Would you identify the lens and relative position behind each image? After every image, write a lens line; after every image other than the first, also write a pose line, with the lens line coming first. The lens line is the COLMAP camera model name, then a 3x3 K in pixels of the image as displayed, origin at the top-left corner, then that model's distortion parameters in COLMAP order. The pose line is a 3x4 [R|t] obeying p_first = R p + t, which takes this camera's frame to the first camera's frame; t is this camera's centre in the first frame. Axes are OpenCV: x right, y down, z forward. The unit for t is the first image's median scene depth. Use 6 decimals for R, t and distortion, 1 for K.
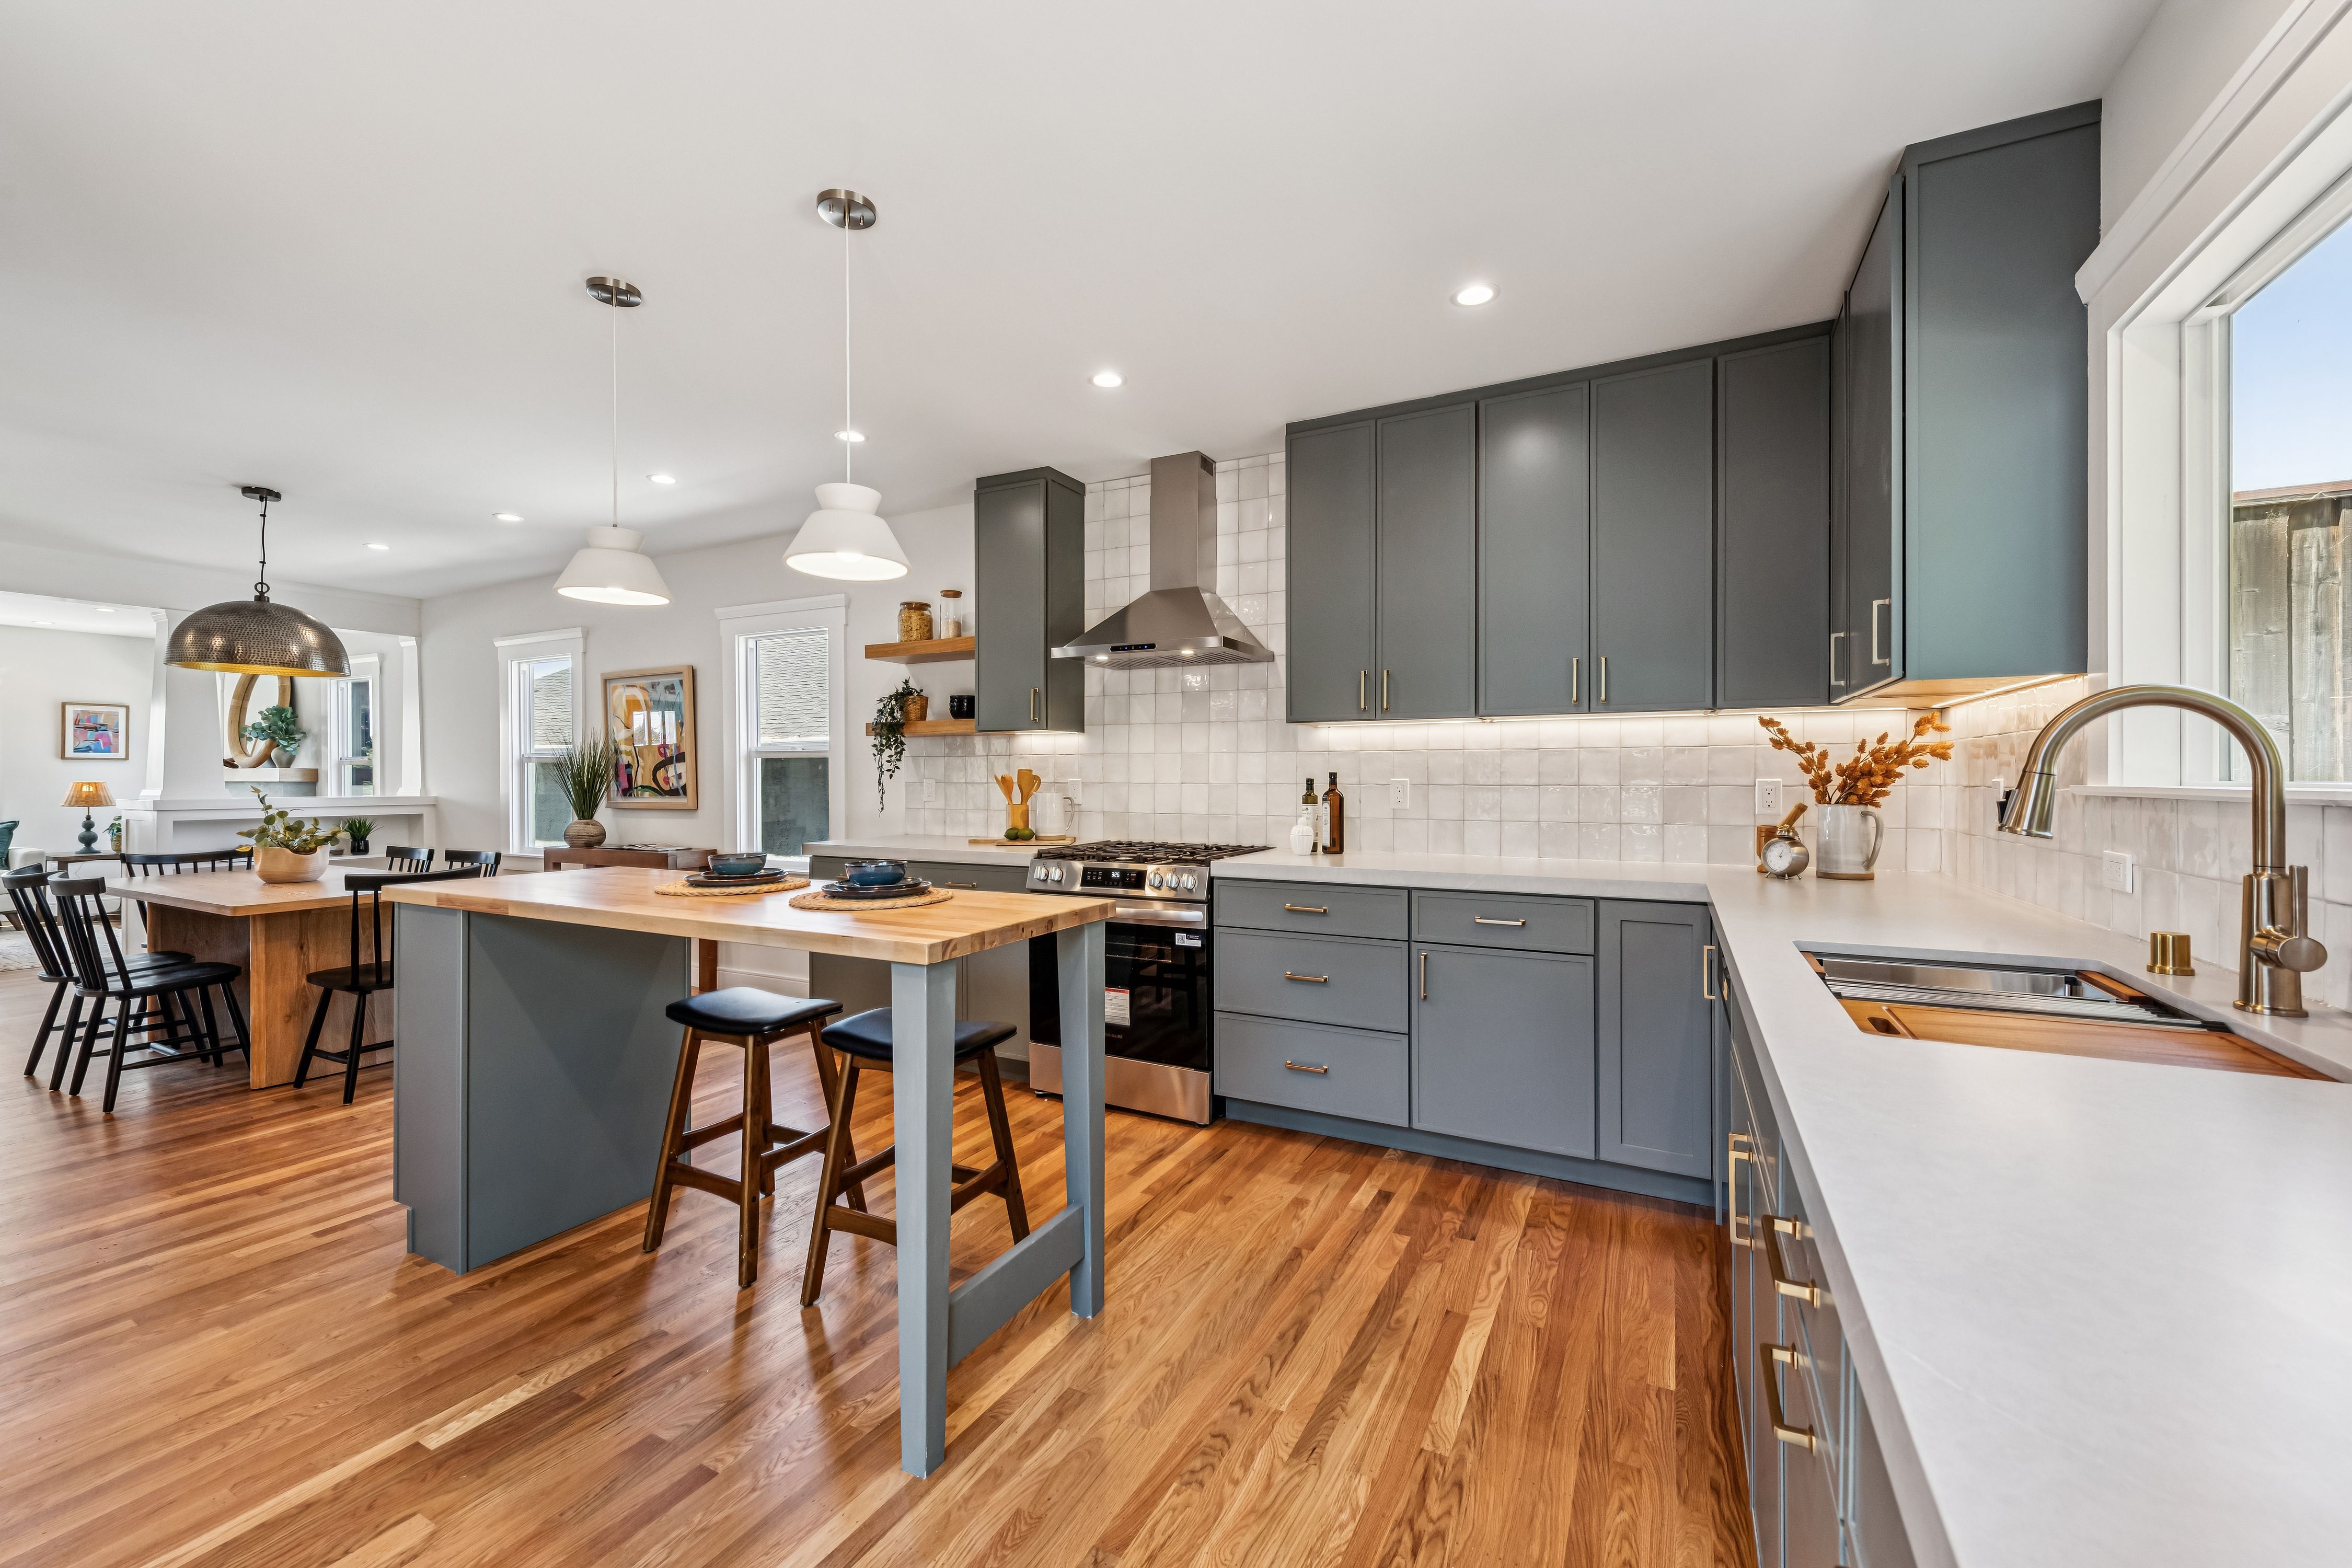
lens RADIAL K [[941.0, 0, 1166.8], [0, 941.0, 782.8], [0, 0, 1]] dist [0.000069, -0.000113]
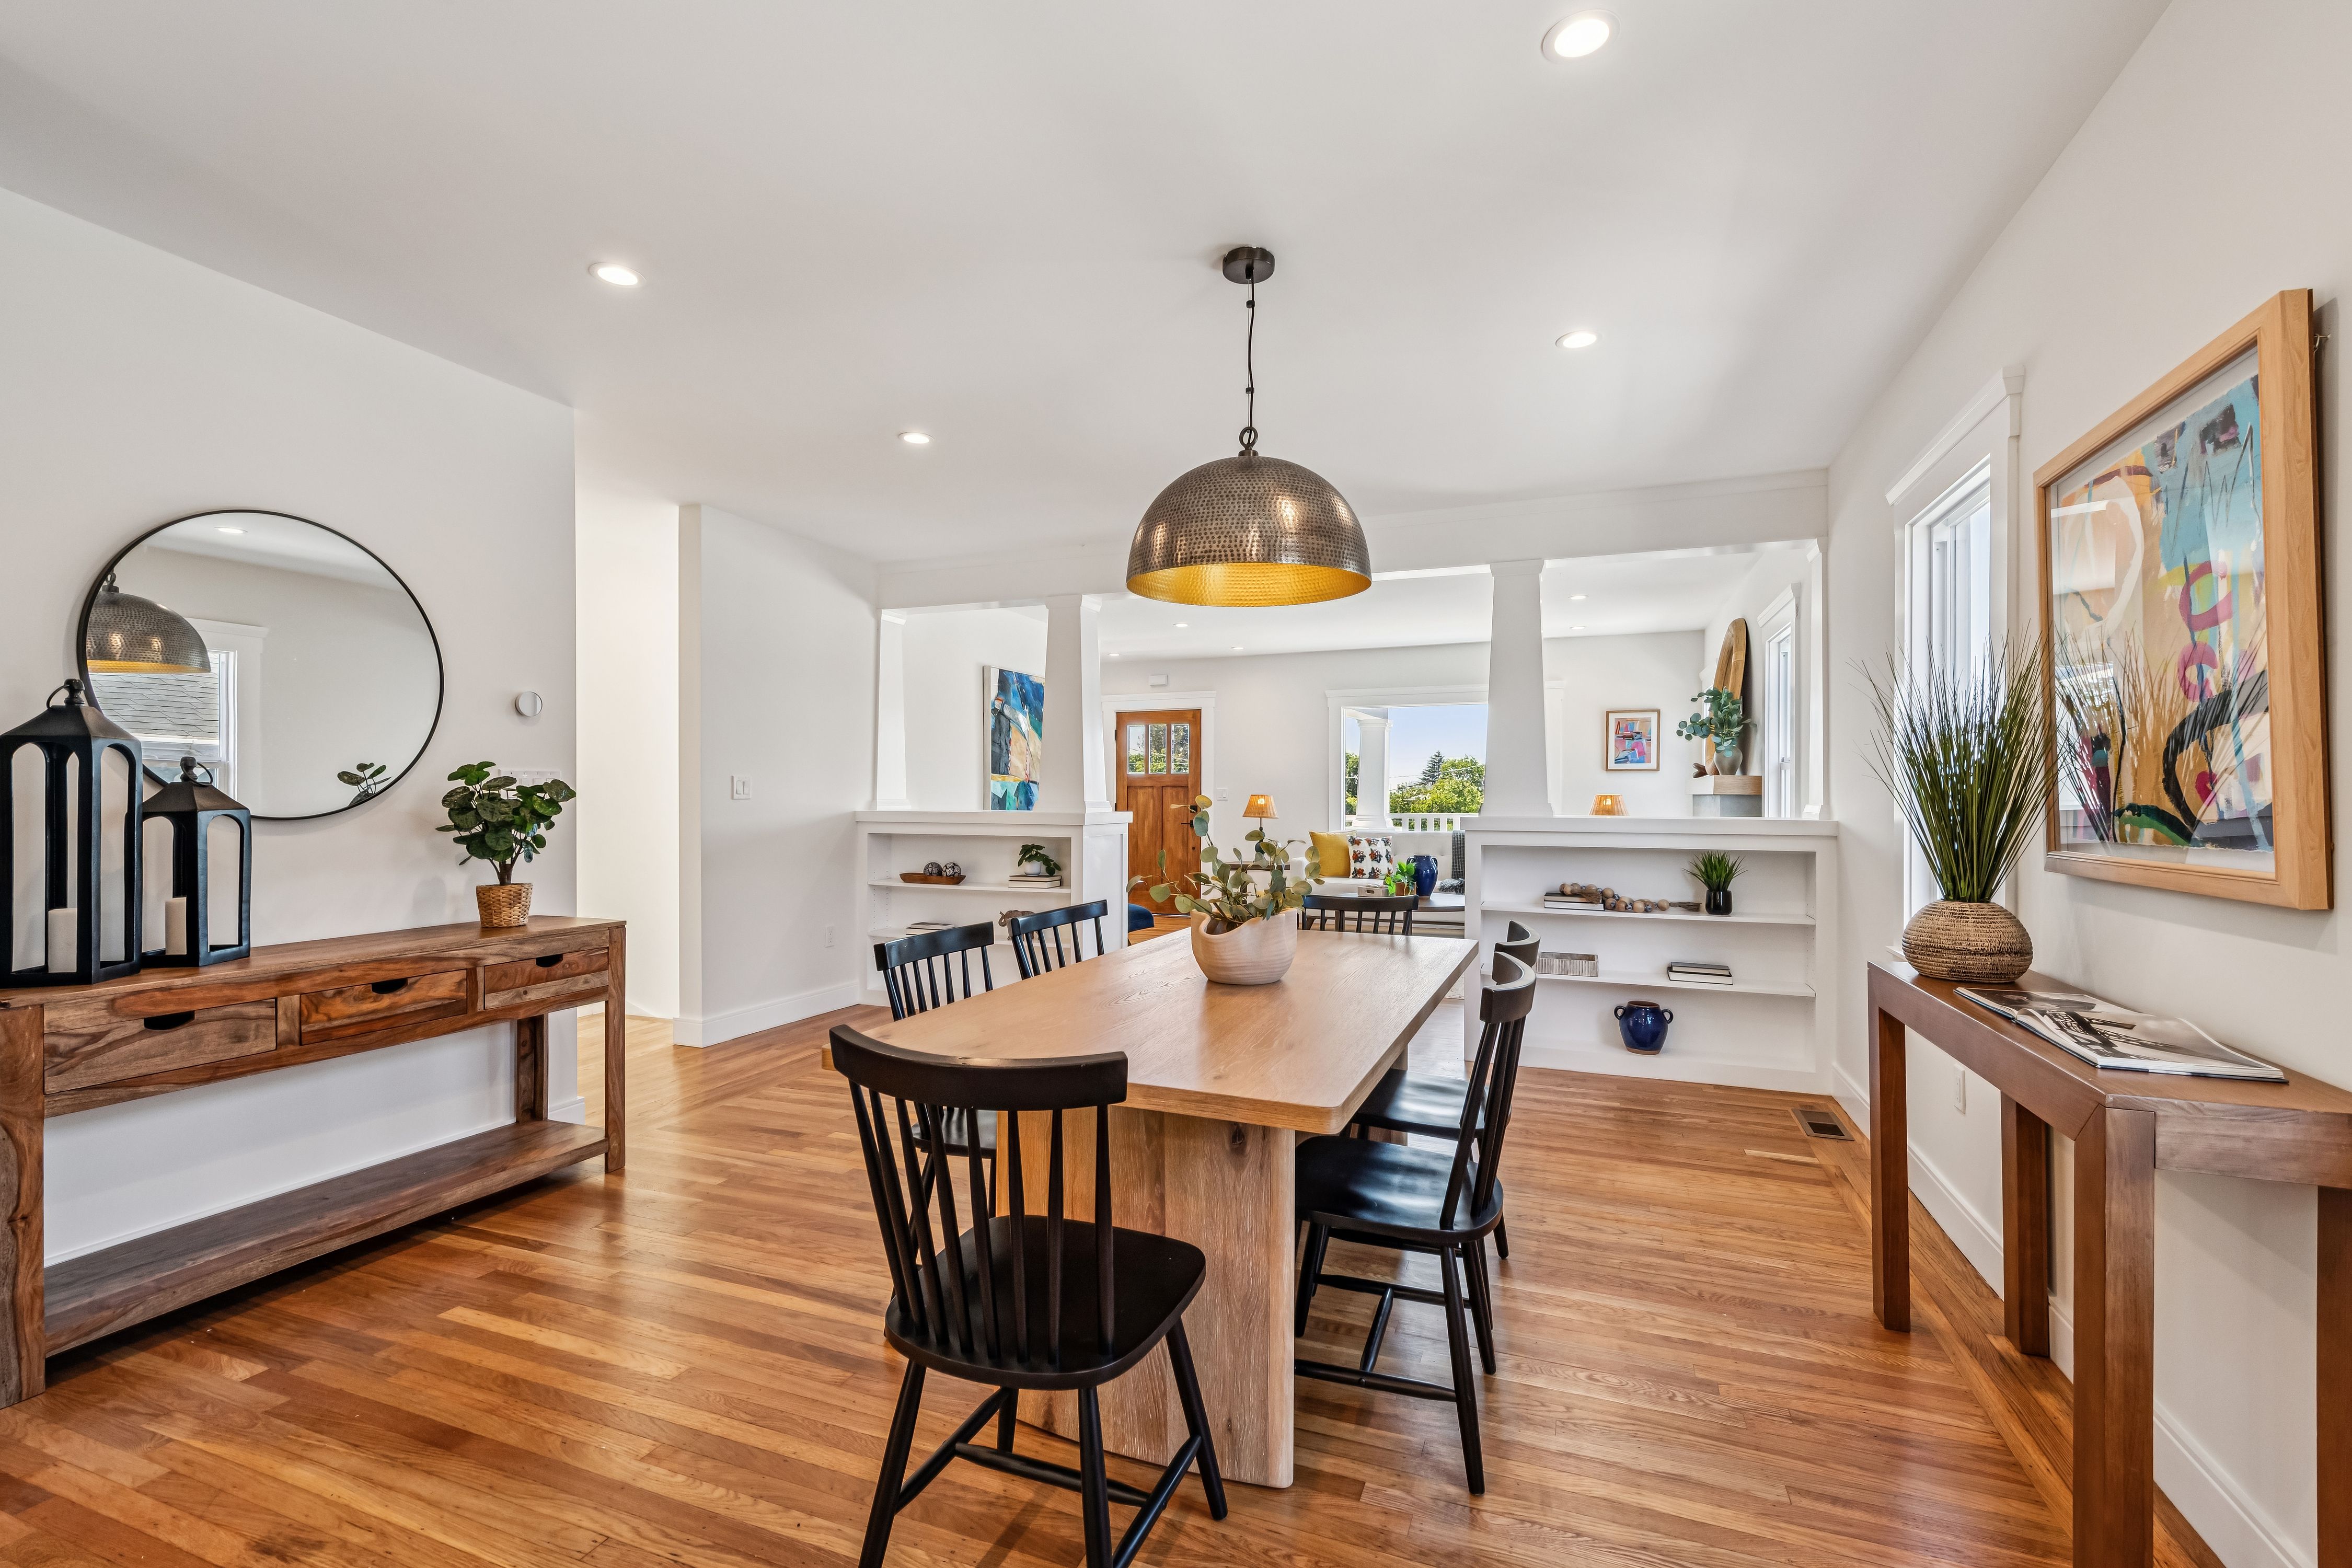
lens RADIAL K [[1035.8, 0, 1176.0], [0, 1035.8, 784.0], [0, 0, 1]] dist [0.003572, 0.000193]
pose [[0.120443, -0.006846, -0.992697, -0.274831], [-0.009567, 0.999922, -0.008056, 0.001698], [0.992674, 0.010467, 0.120369, 0.672296]]
